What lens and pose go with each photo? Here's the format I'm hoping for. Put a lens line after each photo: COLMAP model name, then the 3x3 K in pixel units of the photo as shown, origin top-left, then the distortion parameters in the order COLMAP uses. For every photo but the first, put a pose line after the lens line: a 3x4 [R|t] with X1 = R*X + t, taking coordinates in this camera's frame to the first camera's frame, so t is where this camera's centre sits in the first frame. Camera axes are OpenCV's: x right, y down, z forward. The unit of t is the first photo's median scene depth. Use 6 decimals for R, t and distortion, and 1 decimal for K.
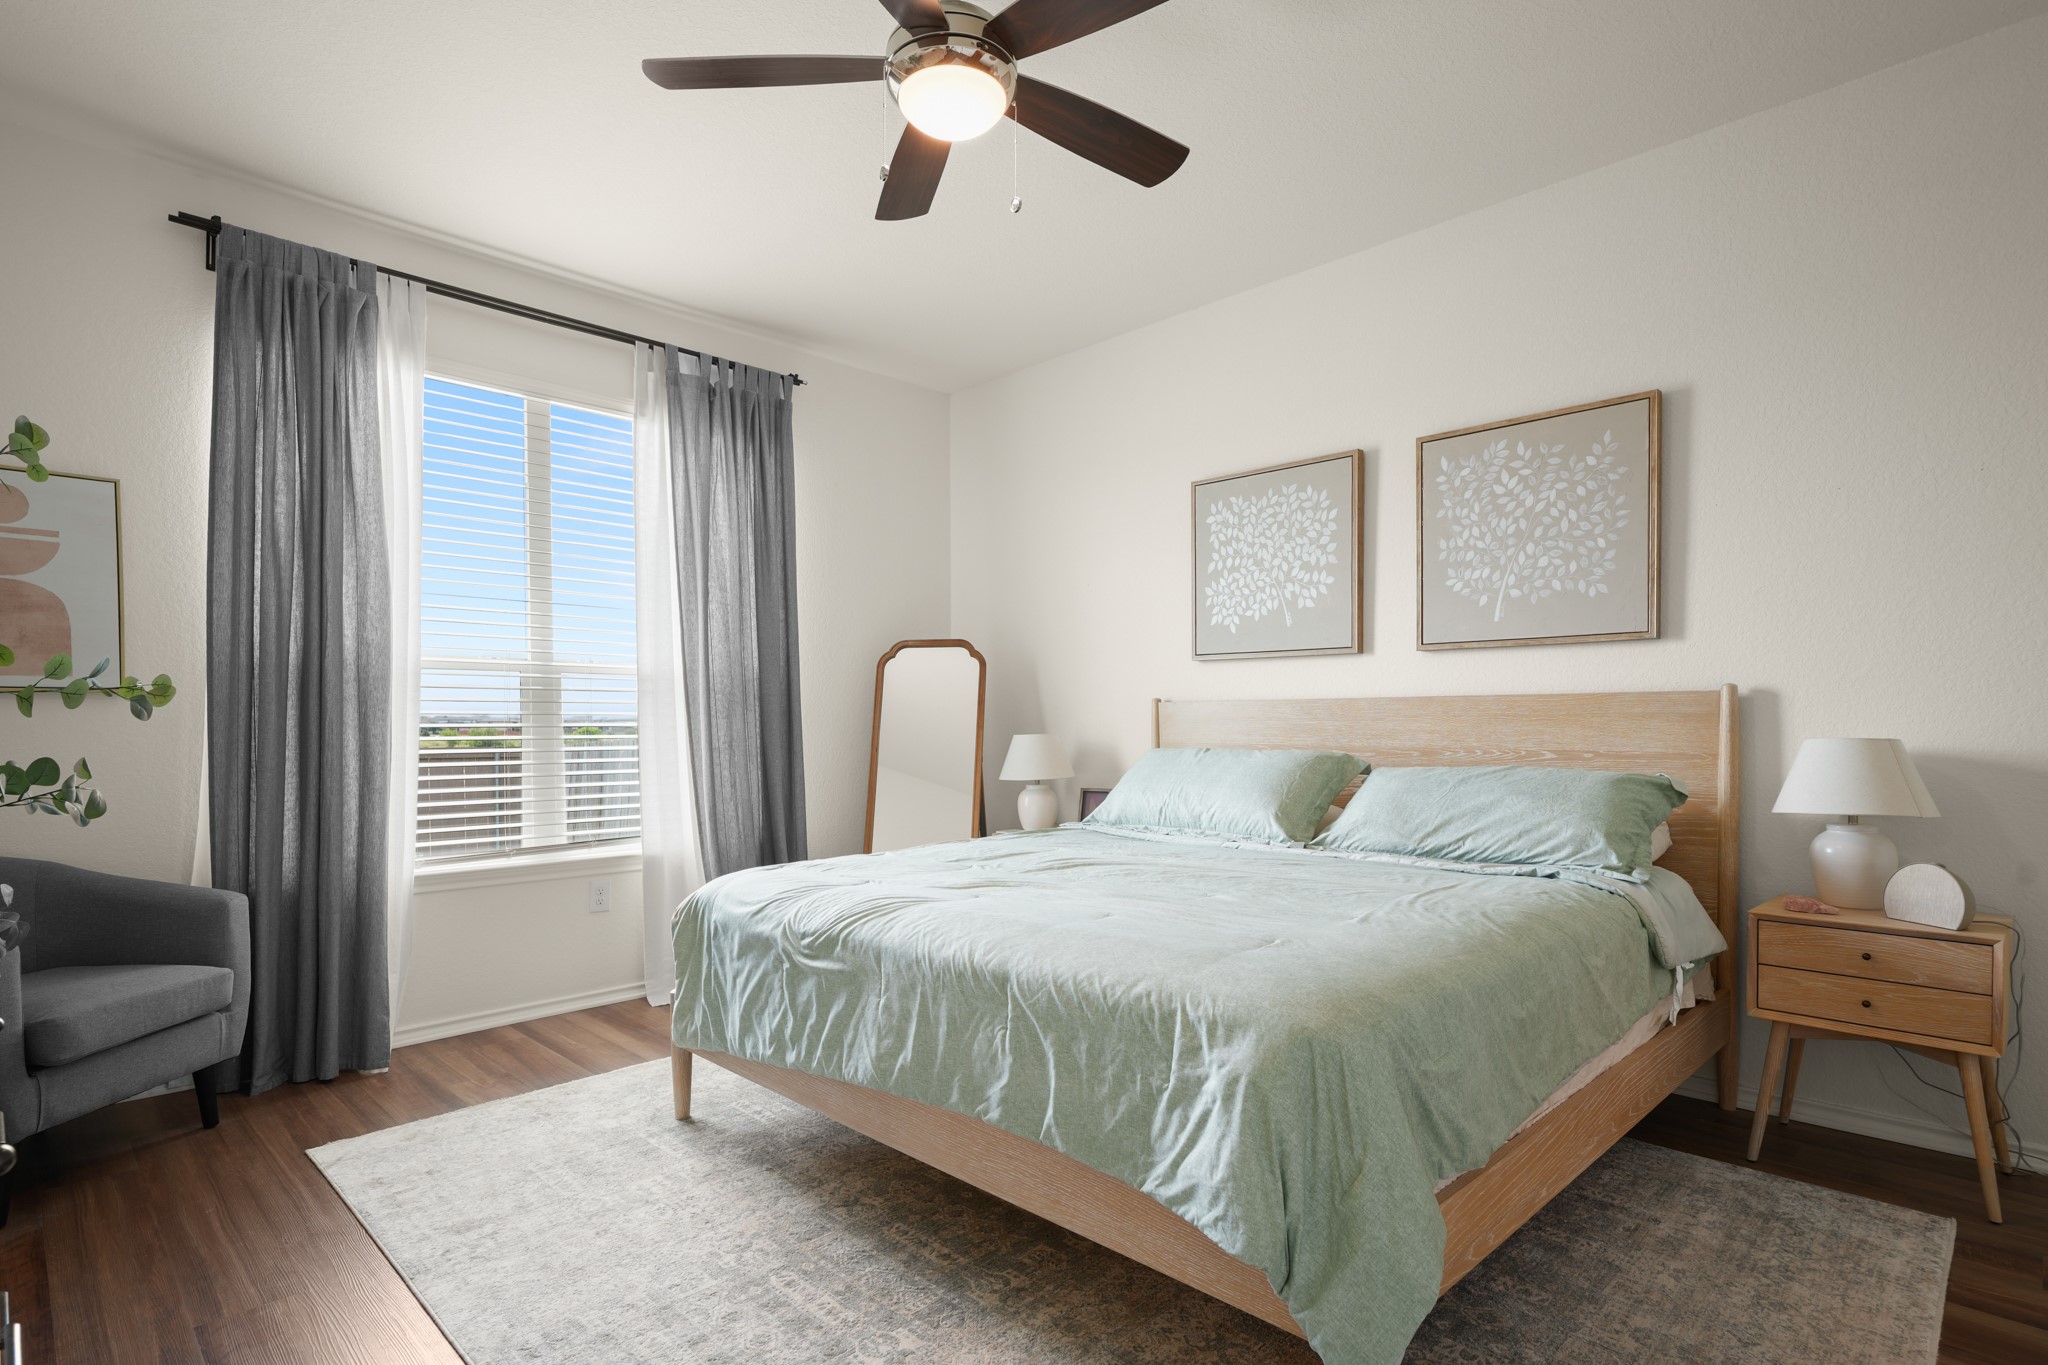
lens RADIAL K [[1036.6, 0, 1026.6], [0, 1036.6, 743.9], [0, 0, 1]] dist [-0.000787, -0.000347]
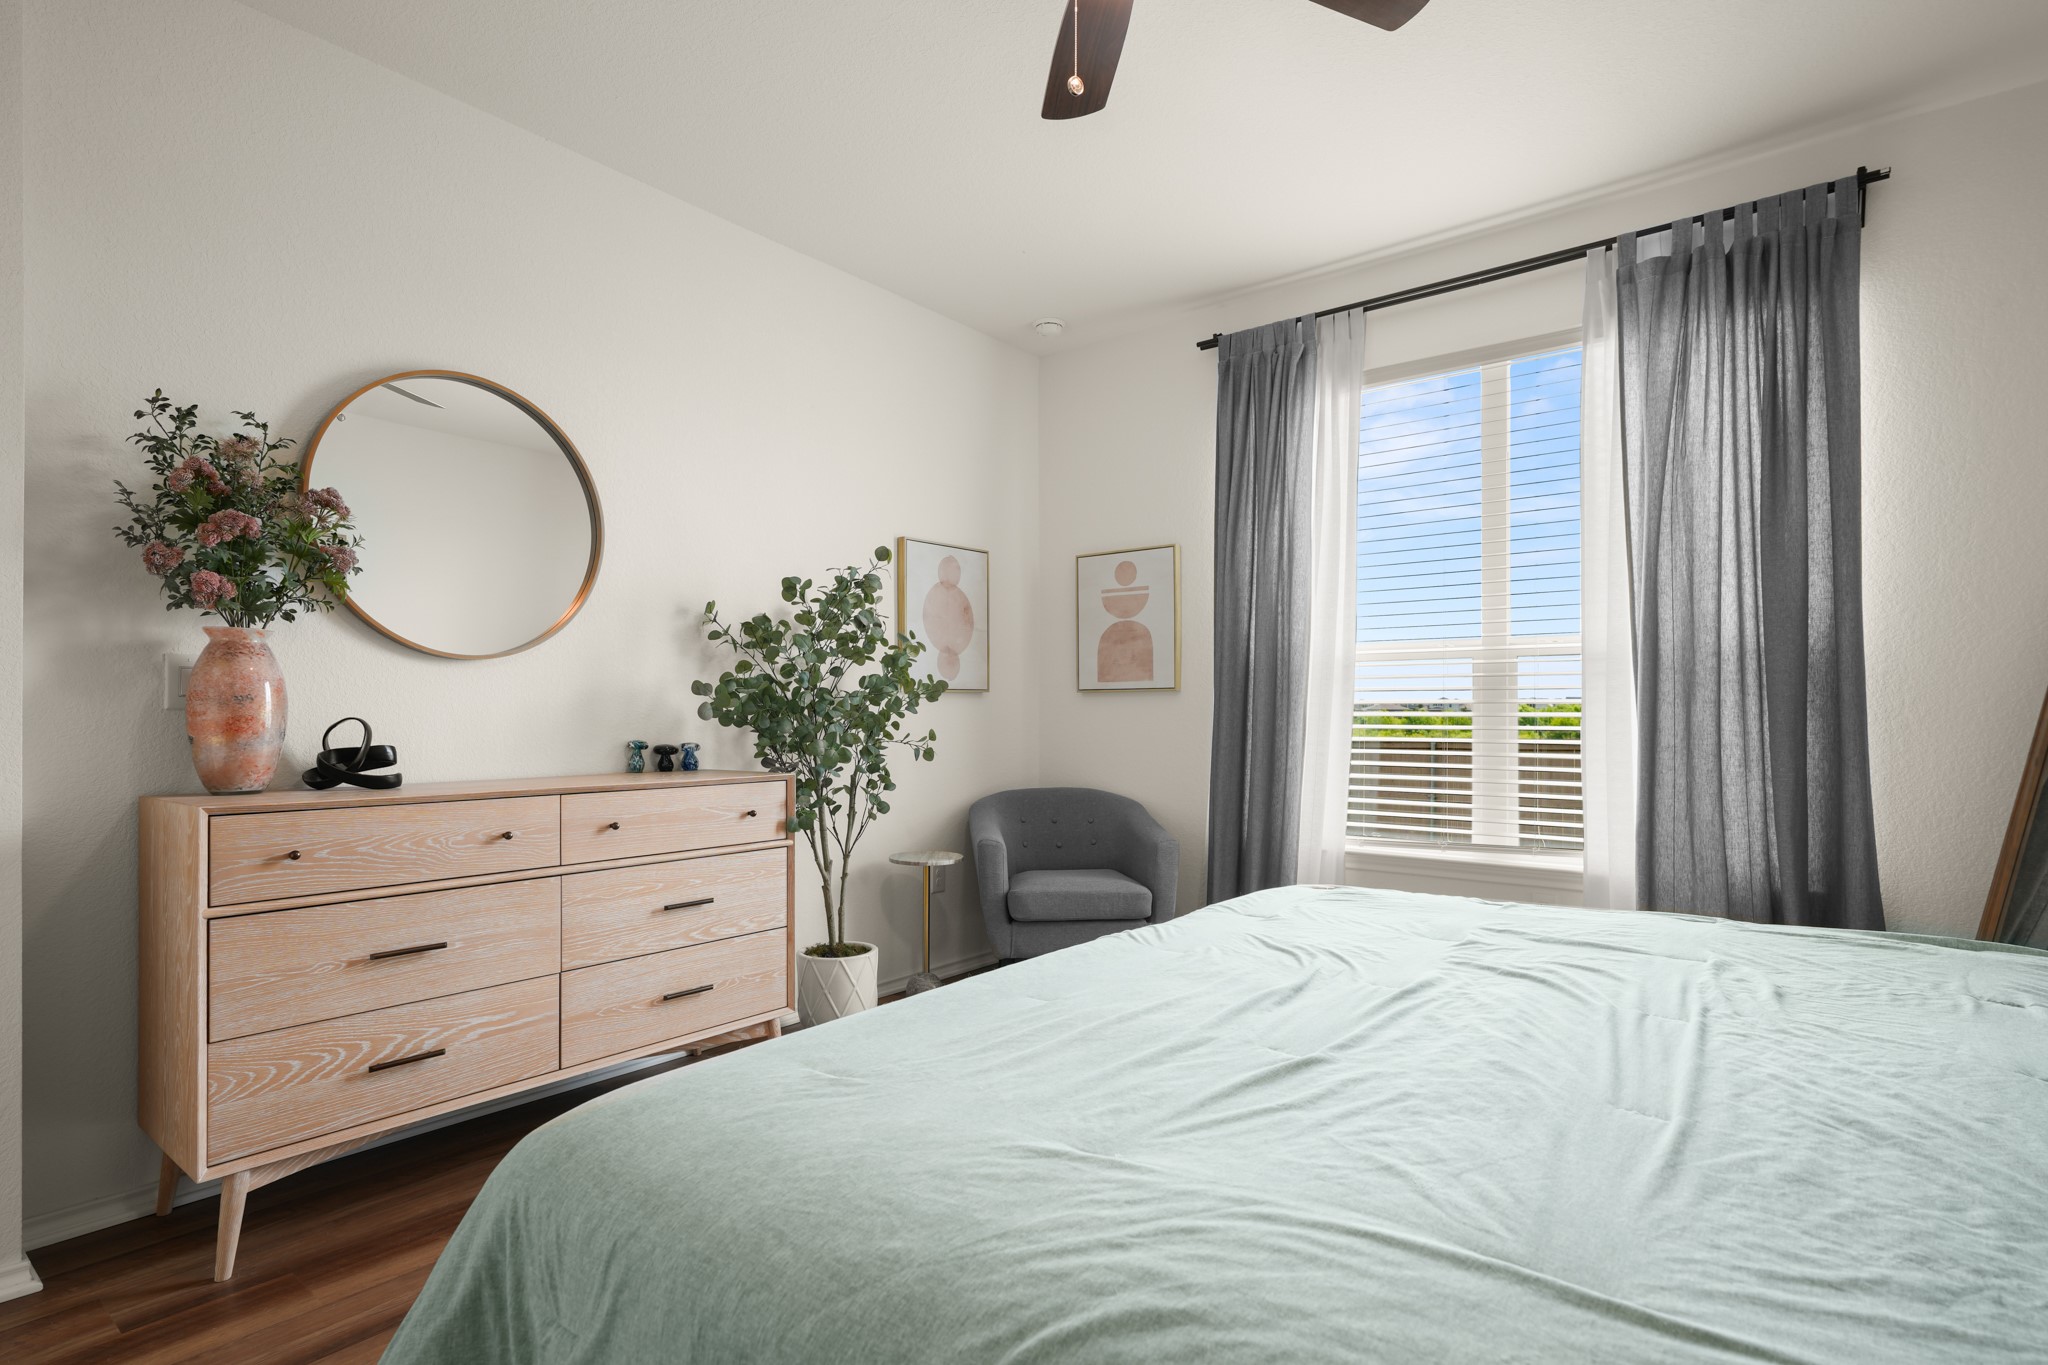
lens RADIAL K [[1028.4, 0, 1027.4], [0, 1028.4, 709.1], [0, 0, 1]] dist [-0.000399, -0.000035]
pose [[0.104452, 0.000465, -0.994530, 0.416805], [-0.018666, 0.999825, -0.001493, -0.014075], [0.994355, 0.018720, 0.104443, 0.505834]]
